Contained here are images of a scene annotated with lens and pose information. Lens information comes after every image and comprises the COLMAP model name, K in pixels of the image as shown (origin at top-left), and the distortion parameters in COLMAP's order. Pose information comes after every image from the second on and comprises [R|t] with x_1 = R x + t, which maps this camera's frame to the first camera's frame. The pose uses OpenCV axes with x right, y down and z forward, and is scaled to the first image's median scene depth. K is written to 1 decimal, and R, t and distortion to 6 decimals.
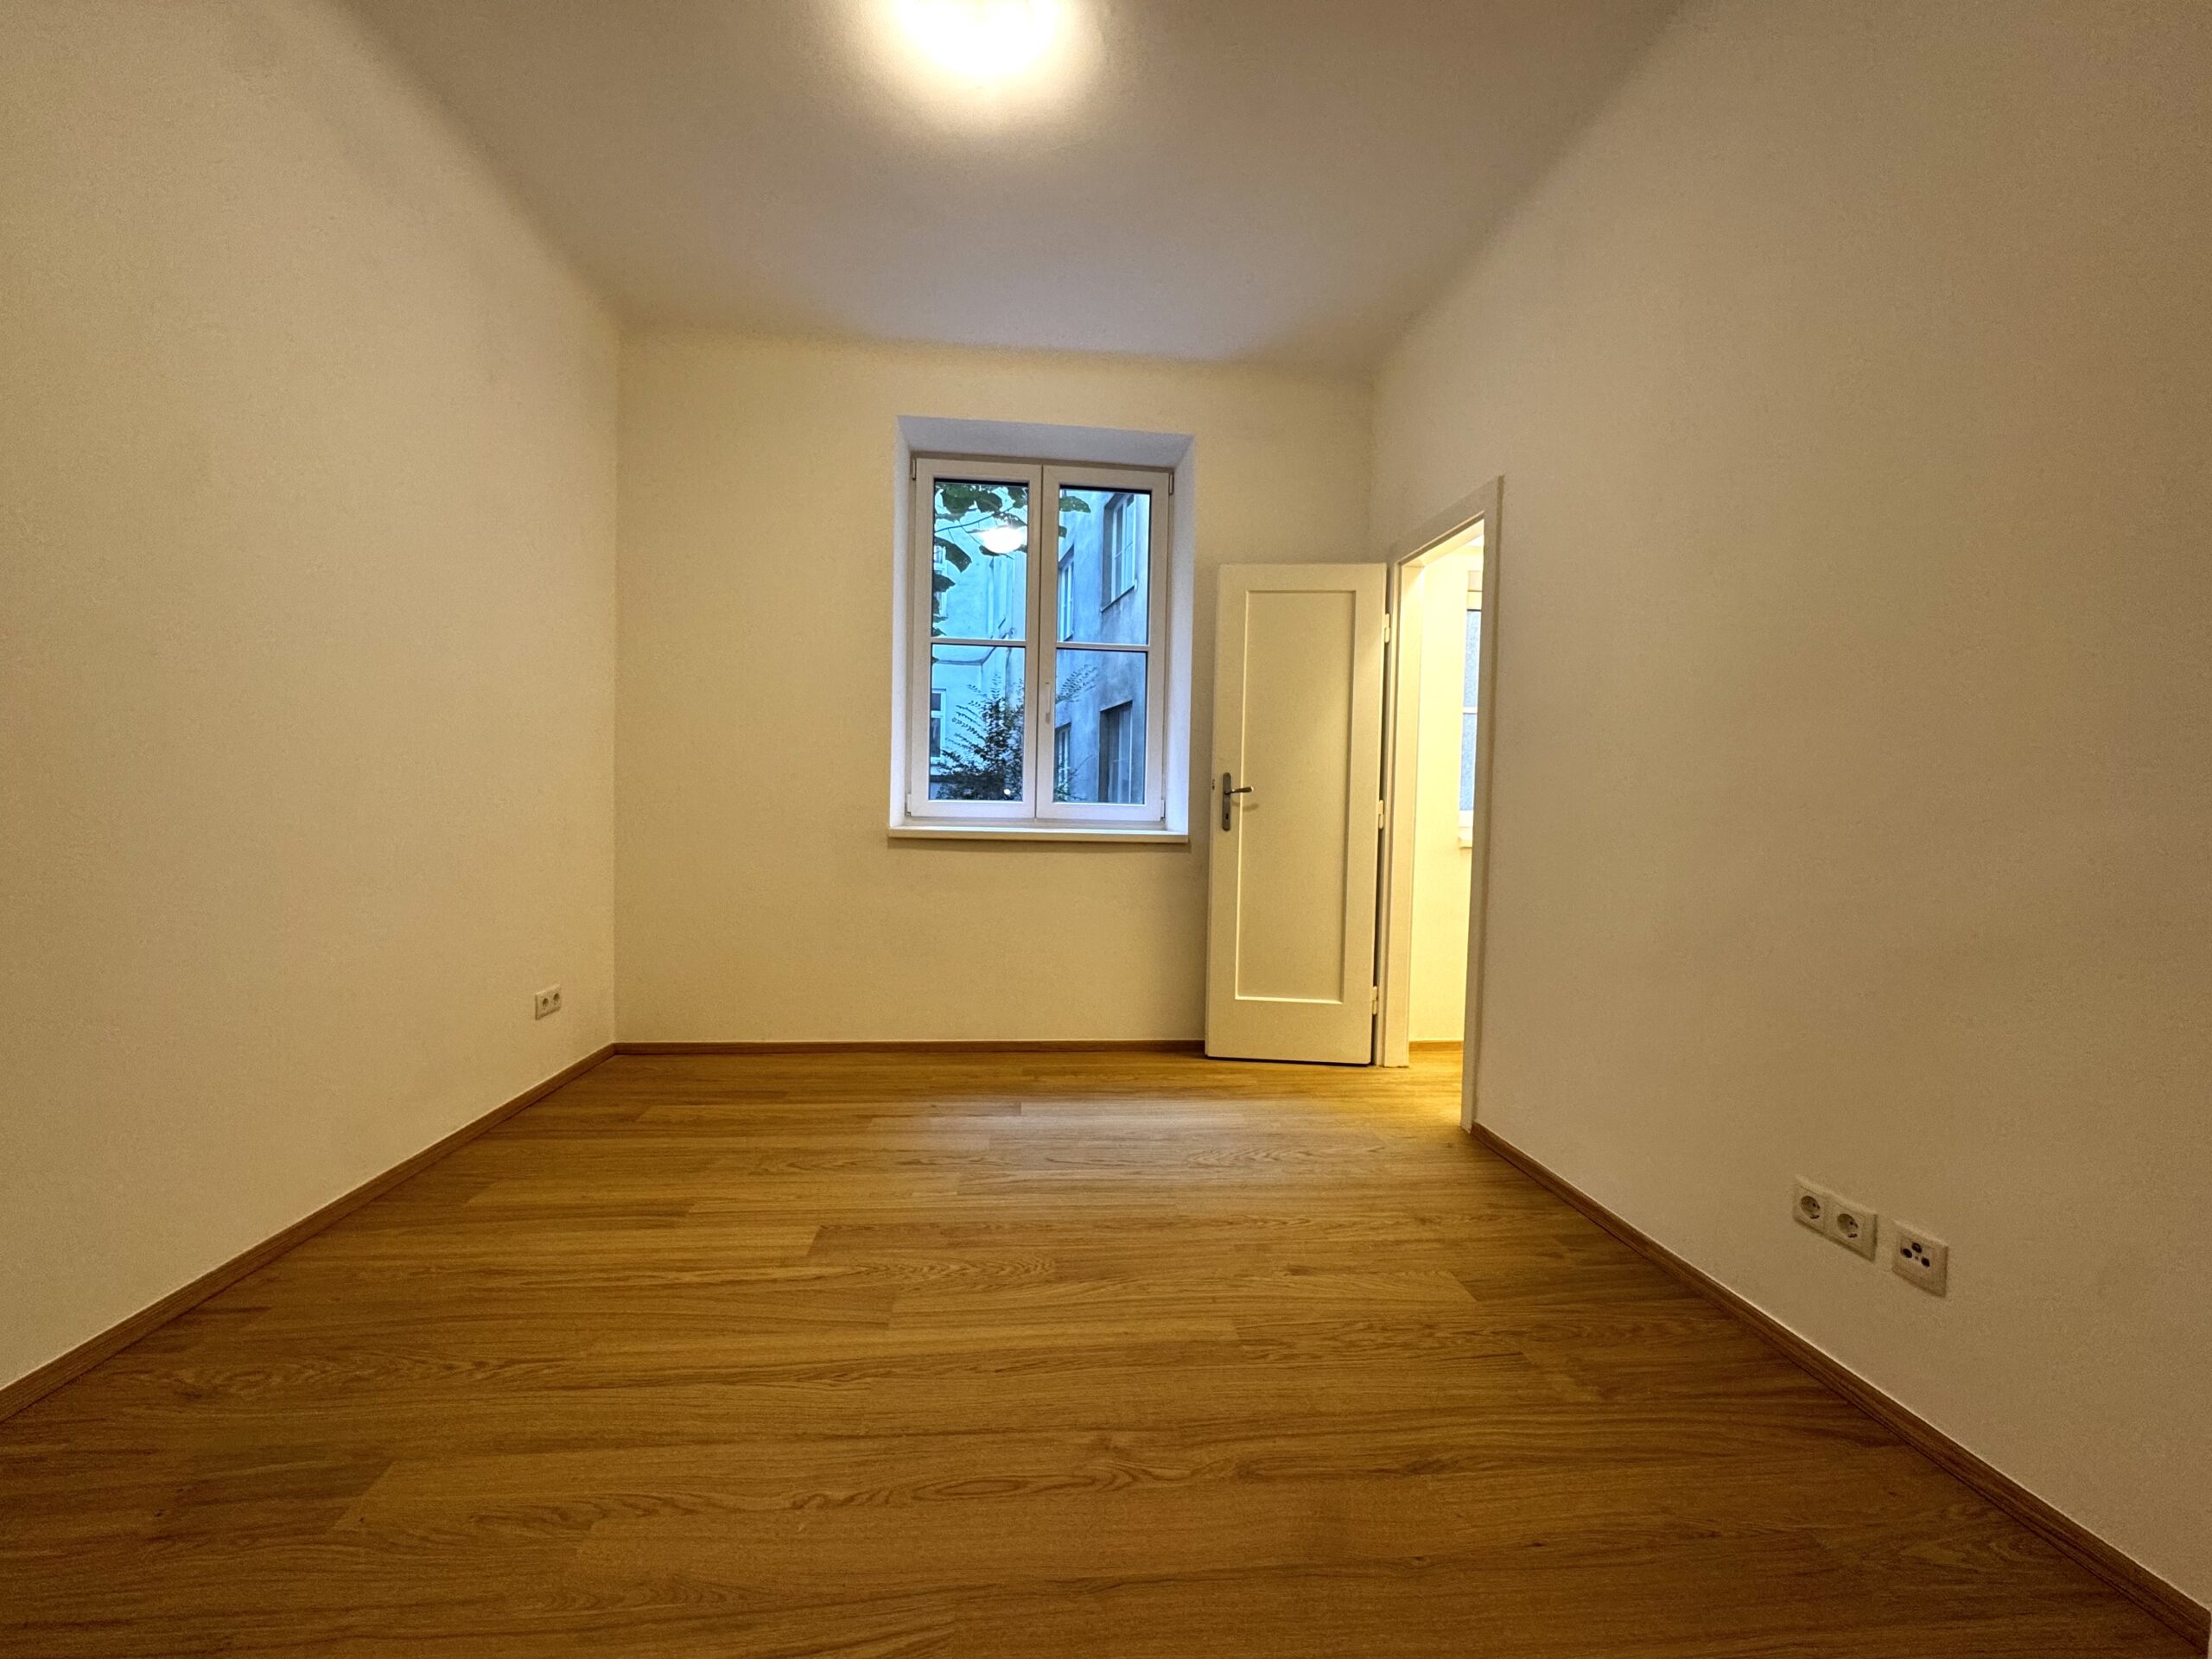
lens RADIAL K [[886.2, 0, 1106.0], [0, 886.2, 829.5], [0, 0, 1]] dist [-0.000529, 0.000187]
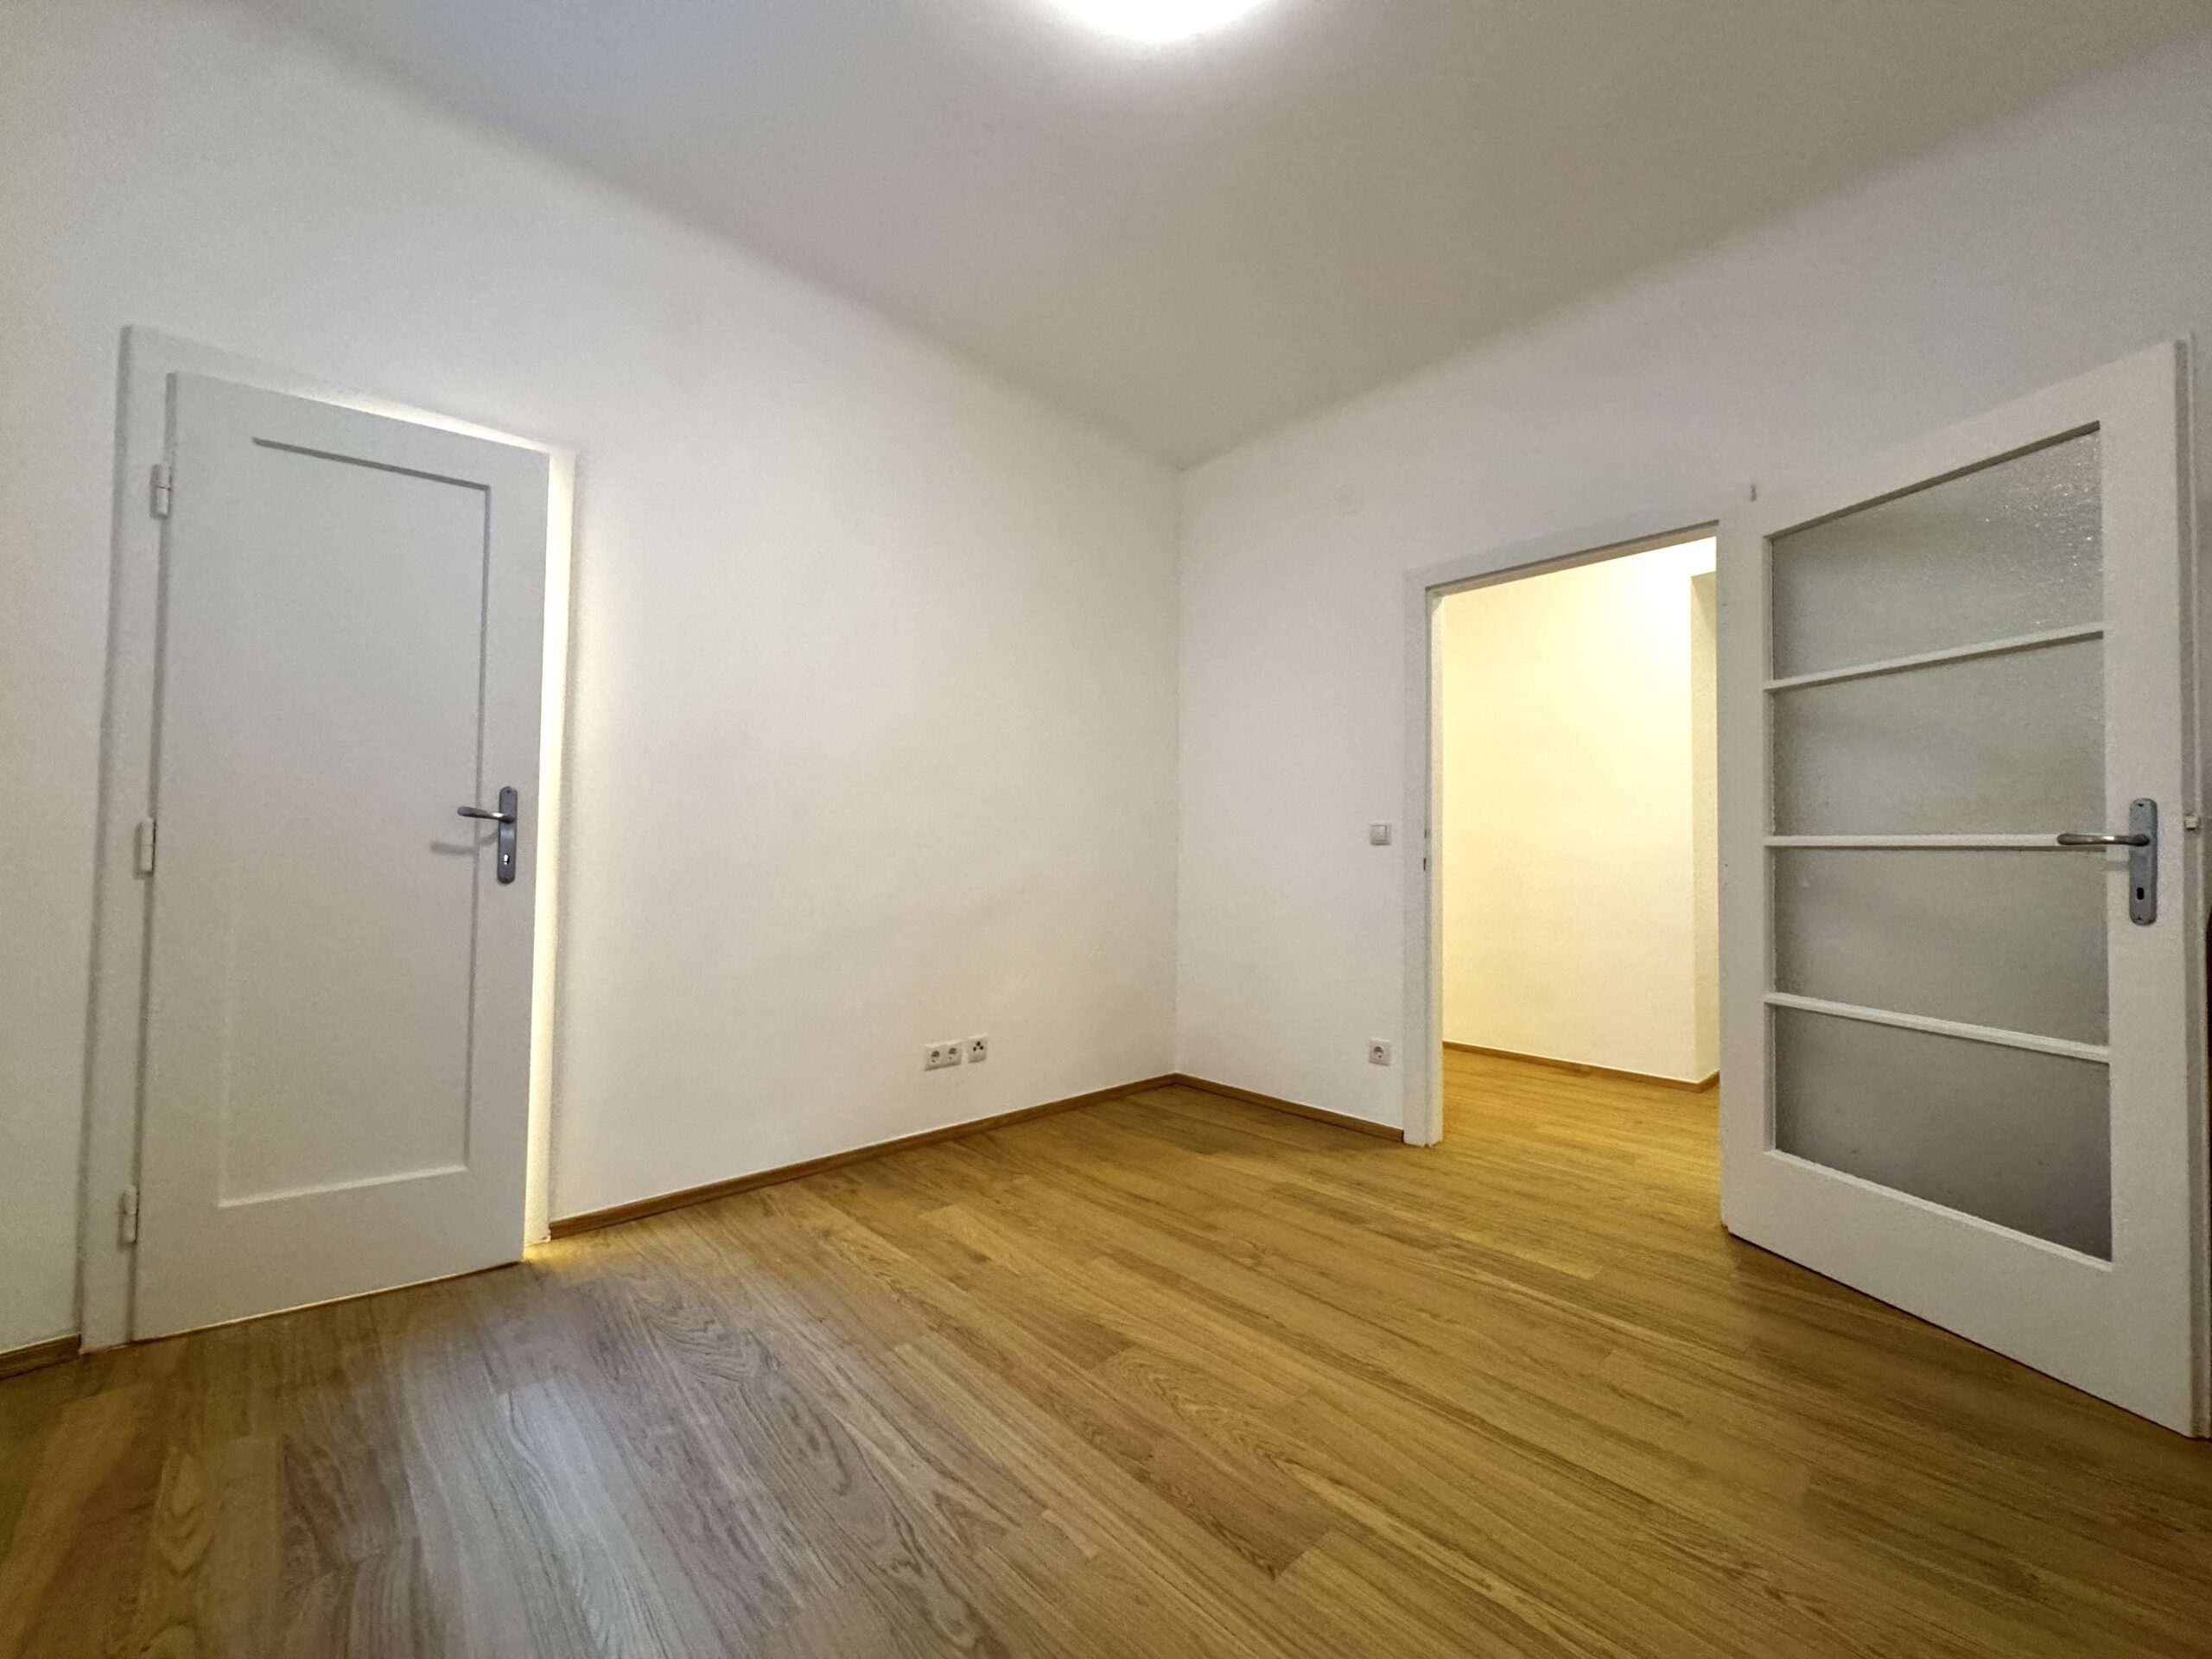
lens RADIAL K [[886.2, 0, 1106.0], [0, 886.2, 829.5], [0, 0, 1]] dist [-0.000529, 0.000187]
pose [[-0.610139, -0.001625, 0.792293, -0.809966], [-0.005849, 0.999980, -0.002453, -0.049413], [-0.792273, -0.006131, -0.610136, 1.634995]]
